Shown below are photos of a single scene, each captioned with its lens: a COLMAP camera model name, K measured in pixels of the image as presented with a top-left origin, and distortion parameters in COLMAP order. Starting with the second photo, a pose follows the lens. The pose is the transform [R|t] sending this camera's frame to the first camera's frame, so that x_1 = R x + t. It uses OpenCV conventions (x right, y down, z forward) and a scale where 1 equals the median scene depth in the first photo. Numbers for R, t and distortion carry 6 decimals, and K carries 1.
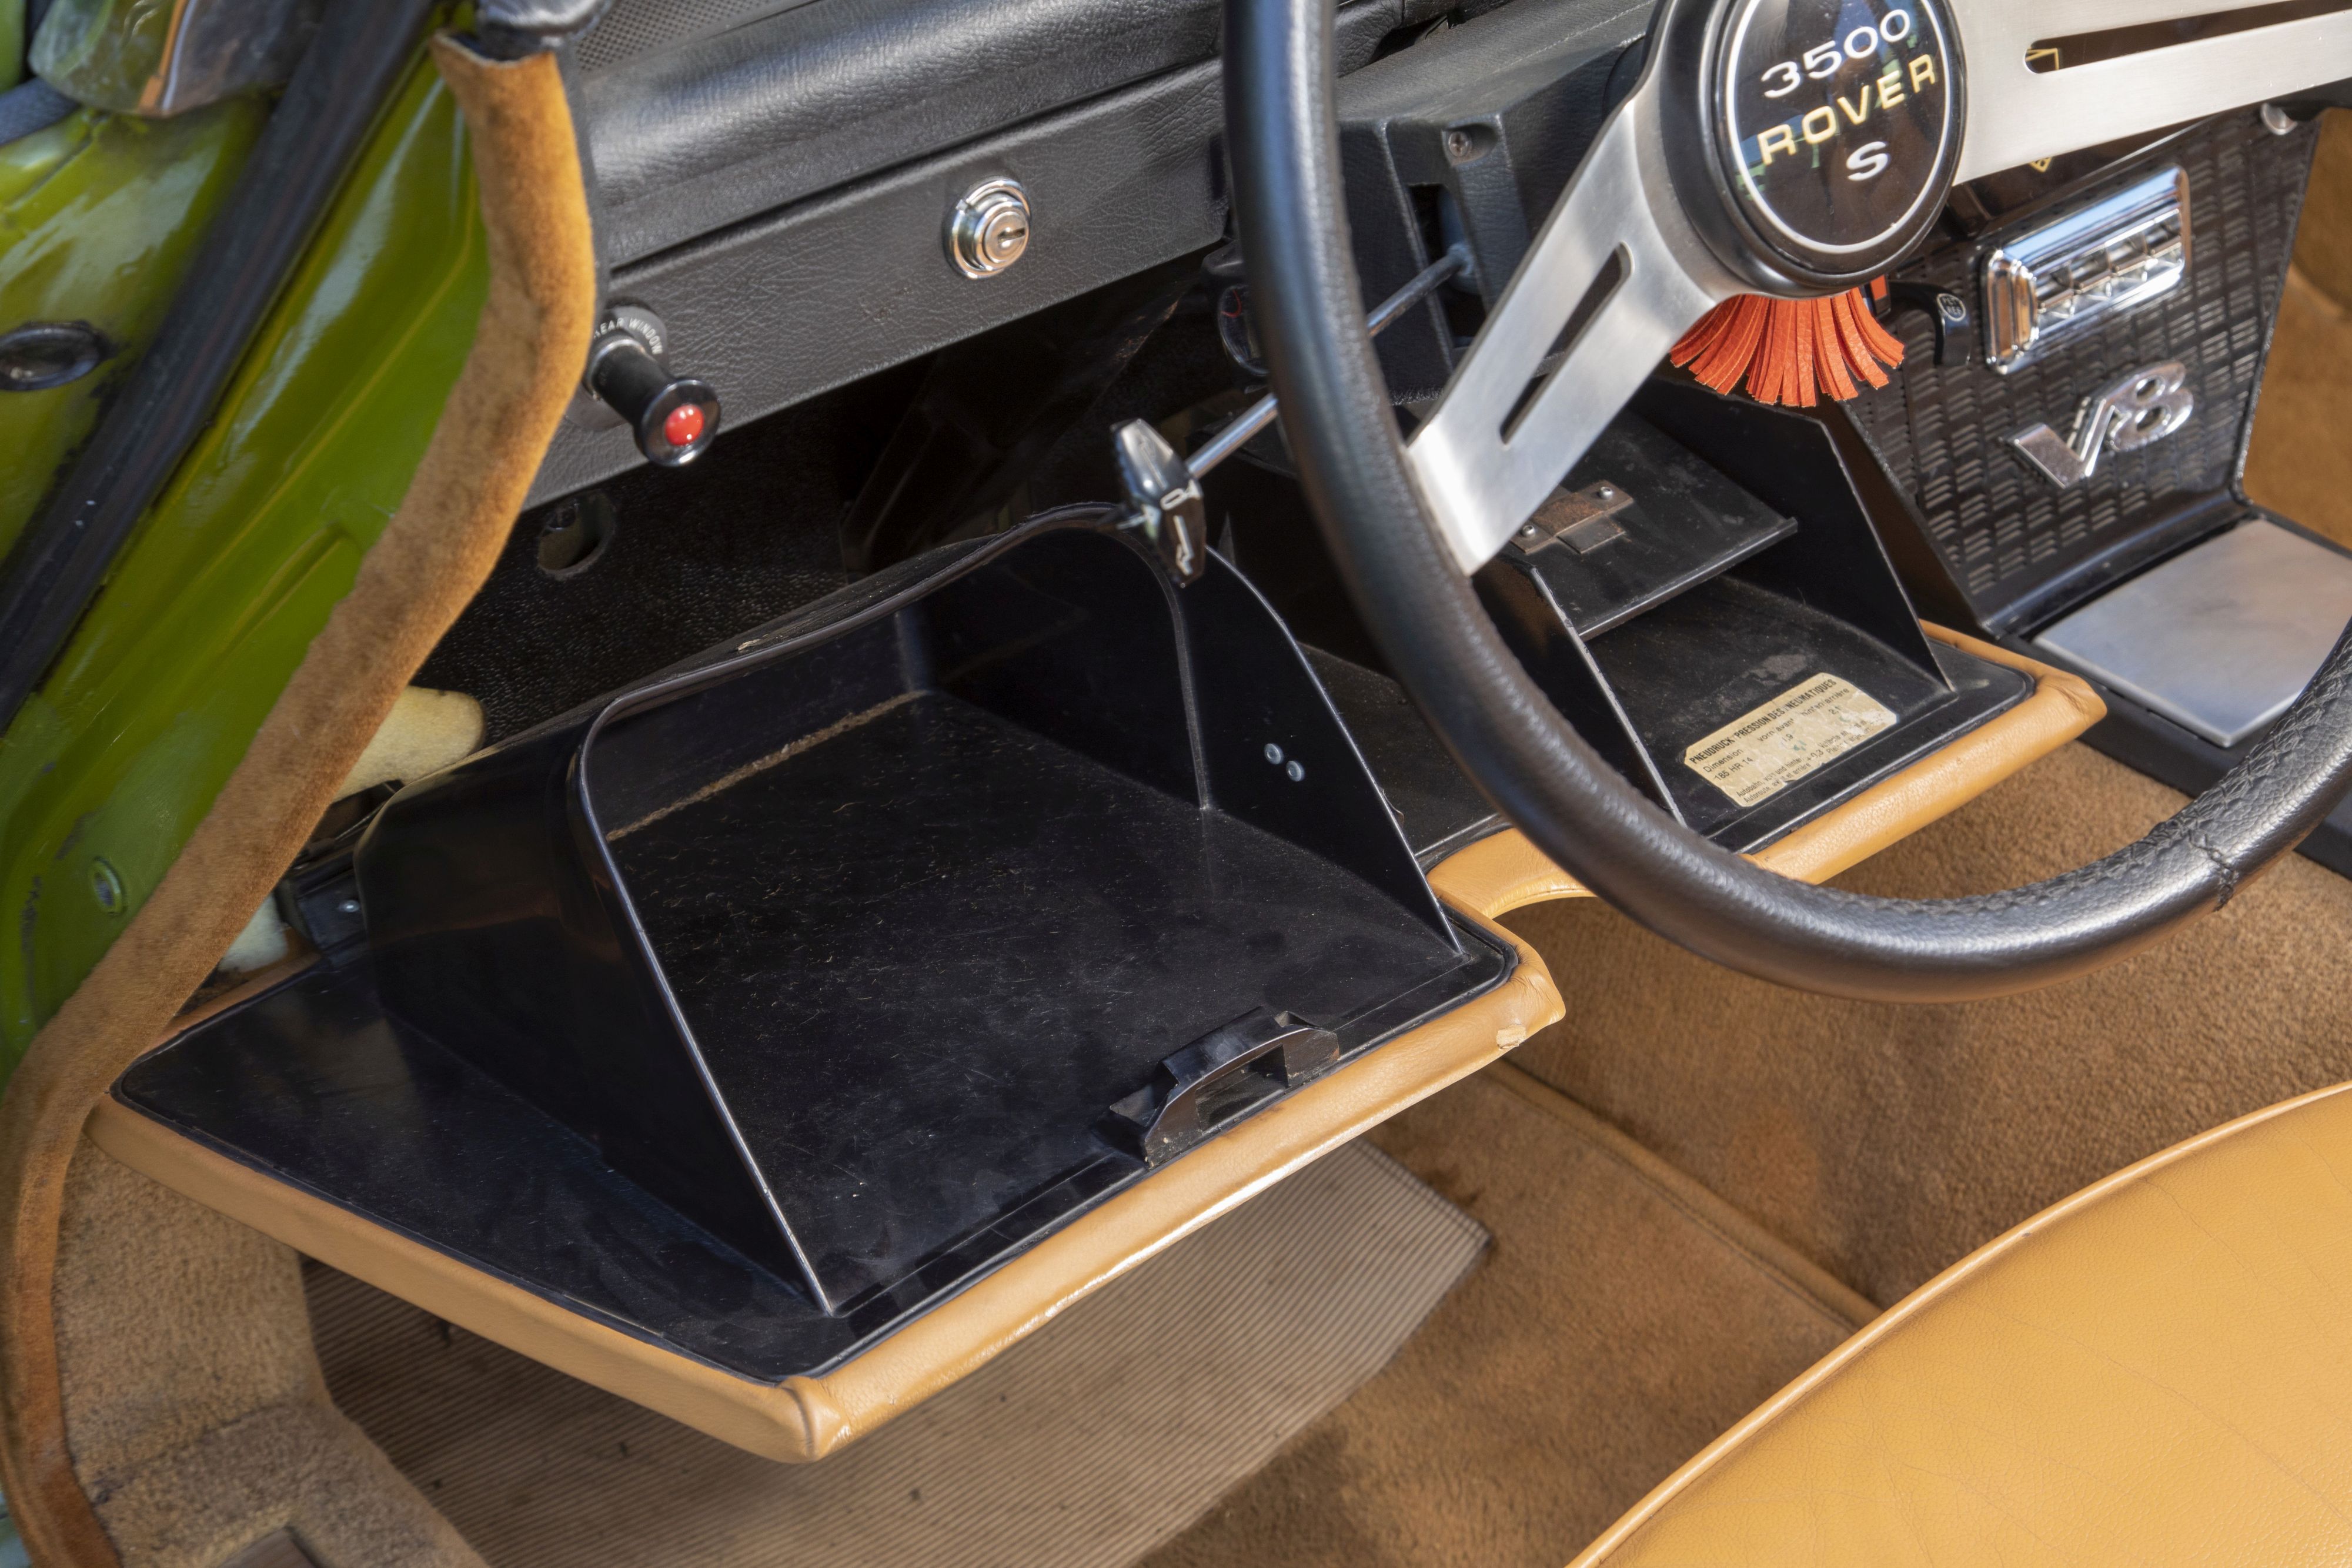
lens RADIAL K [[3937.5, 0, 1179.4], [0, 3937.5, 804.2], [0, 0, 1]] dist [0.218017, 0.000000]
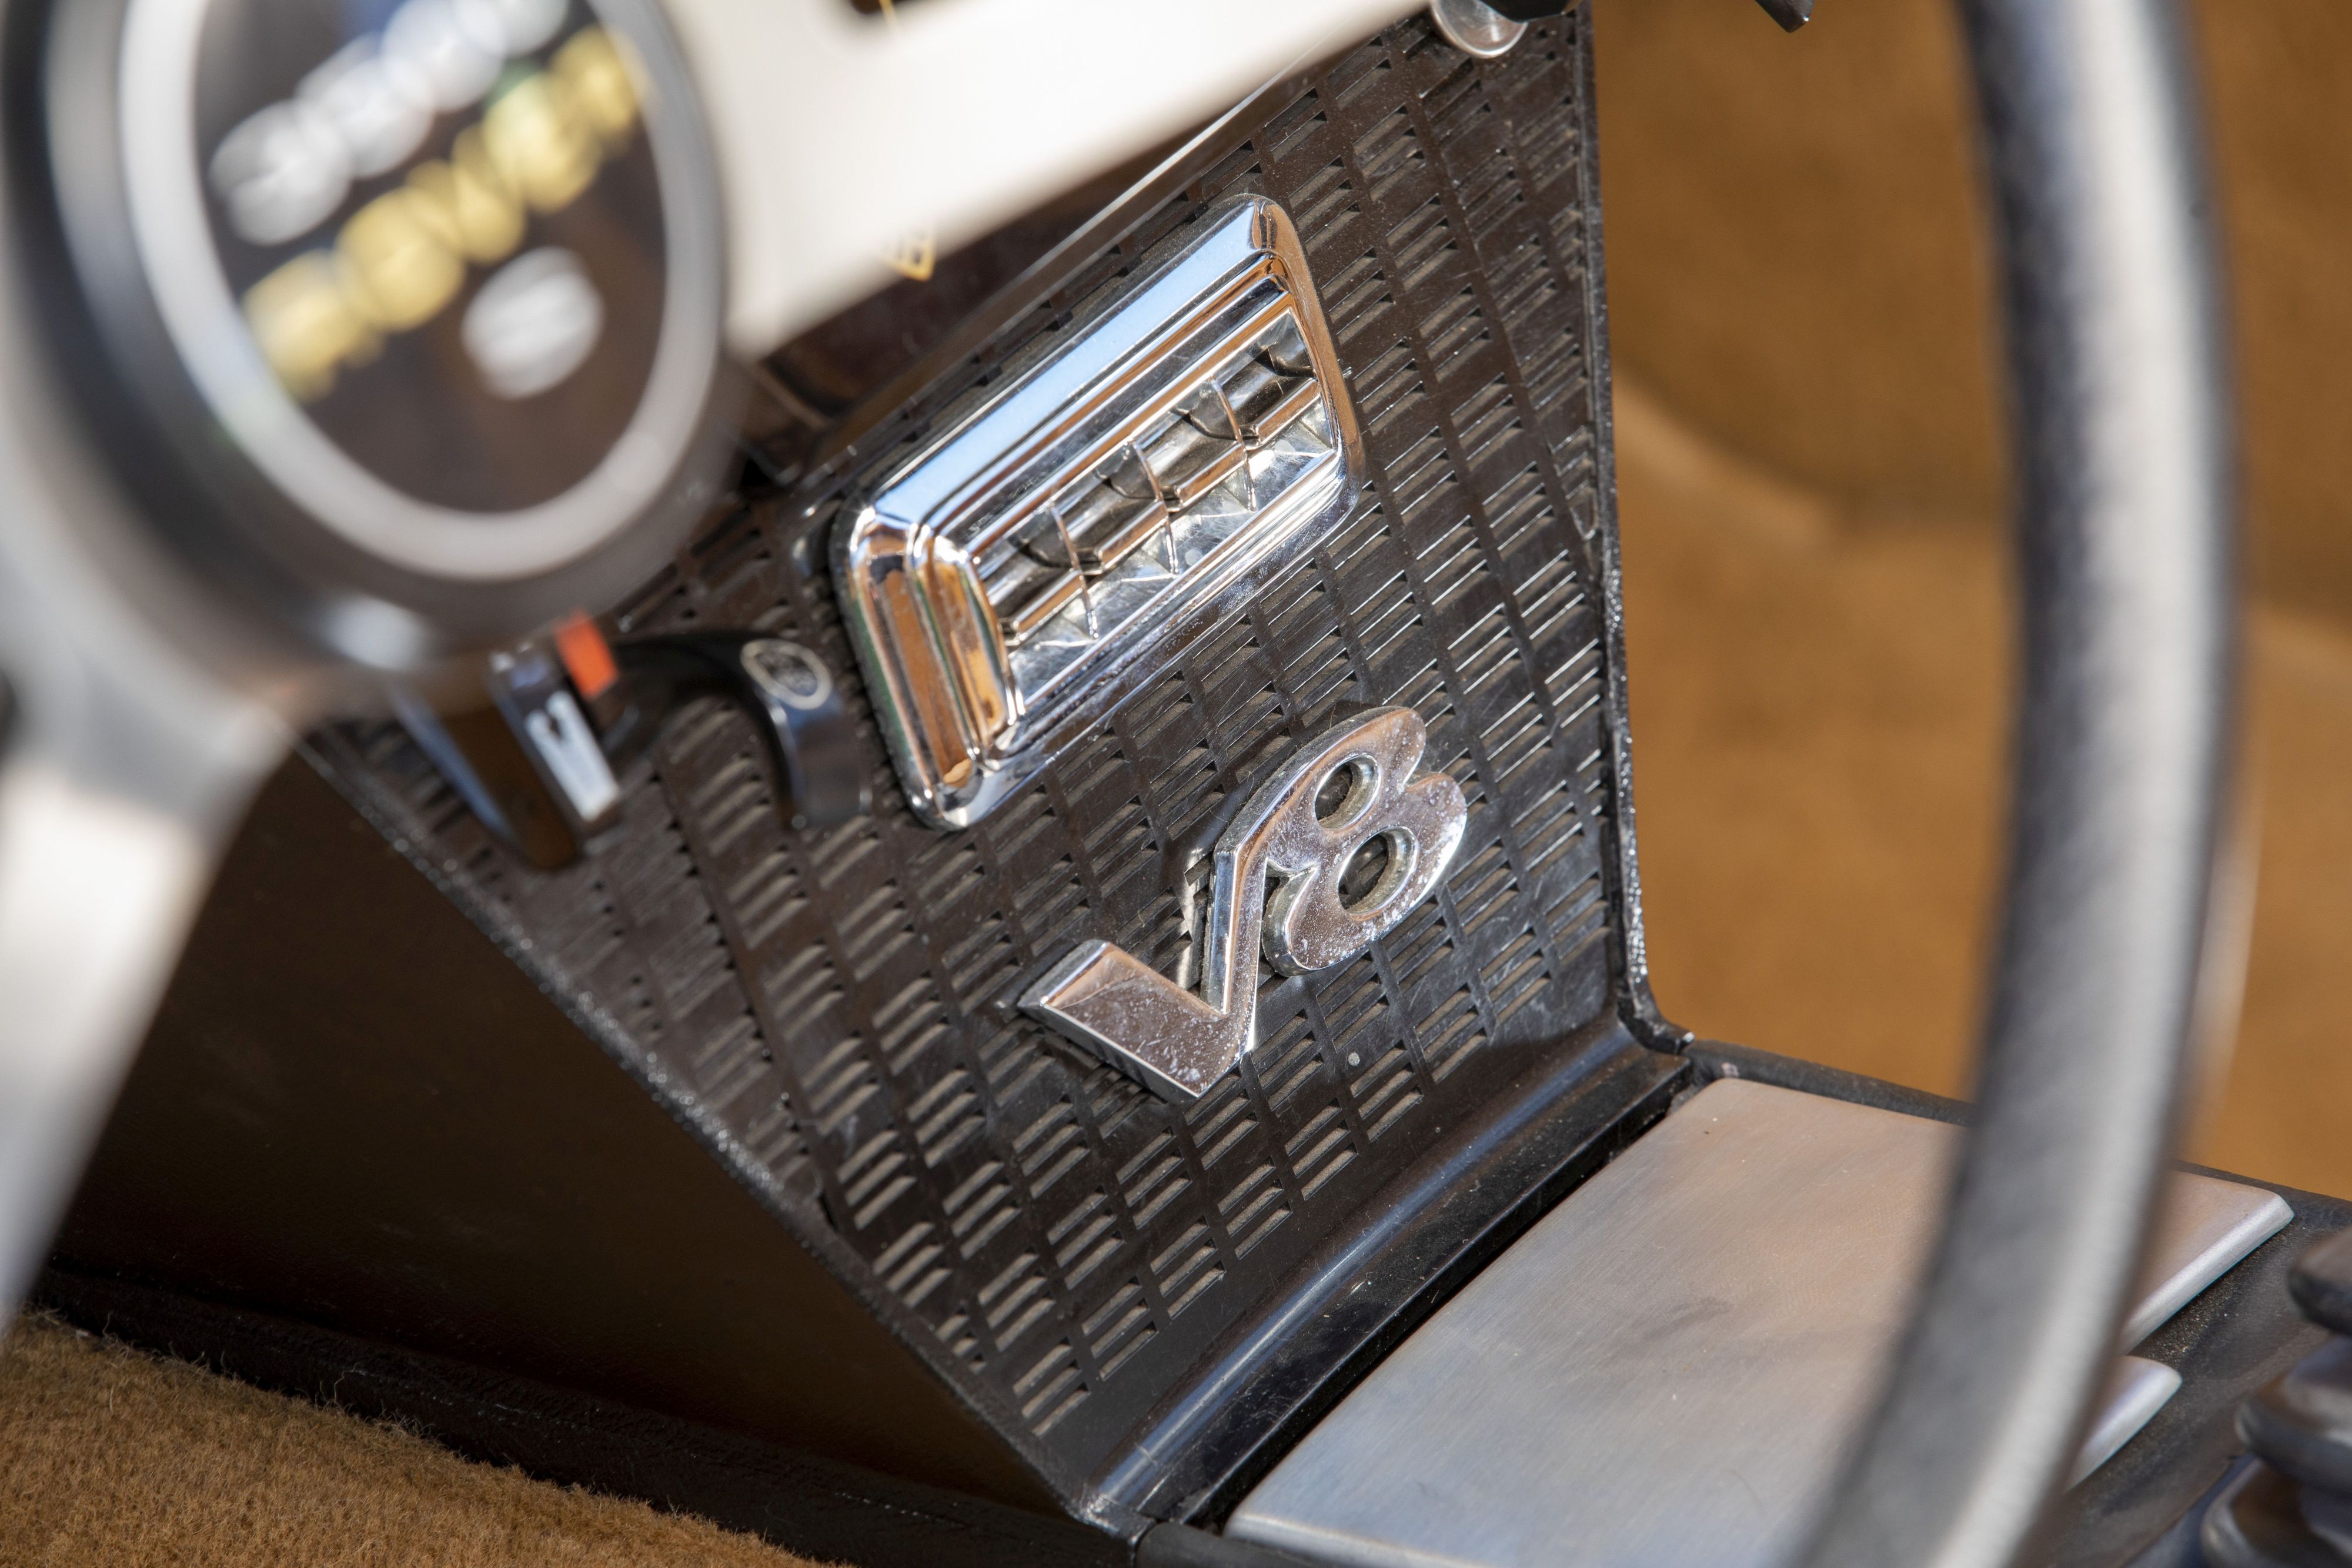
lens RADIAL K [[13789.6, 0, 1178.8], [0, 13789.6, 787.4], [0, 0, 1]] dist [1.120772, 0.000000]
pose [[0.948913, -0.222431, 0.223805, -0.054105], [0.252179, 0.960919, -0.114199, 0.036272], [-0.189657, 0.164804, 0.967920, -0.218074]]
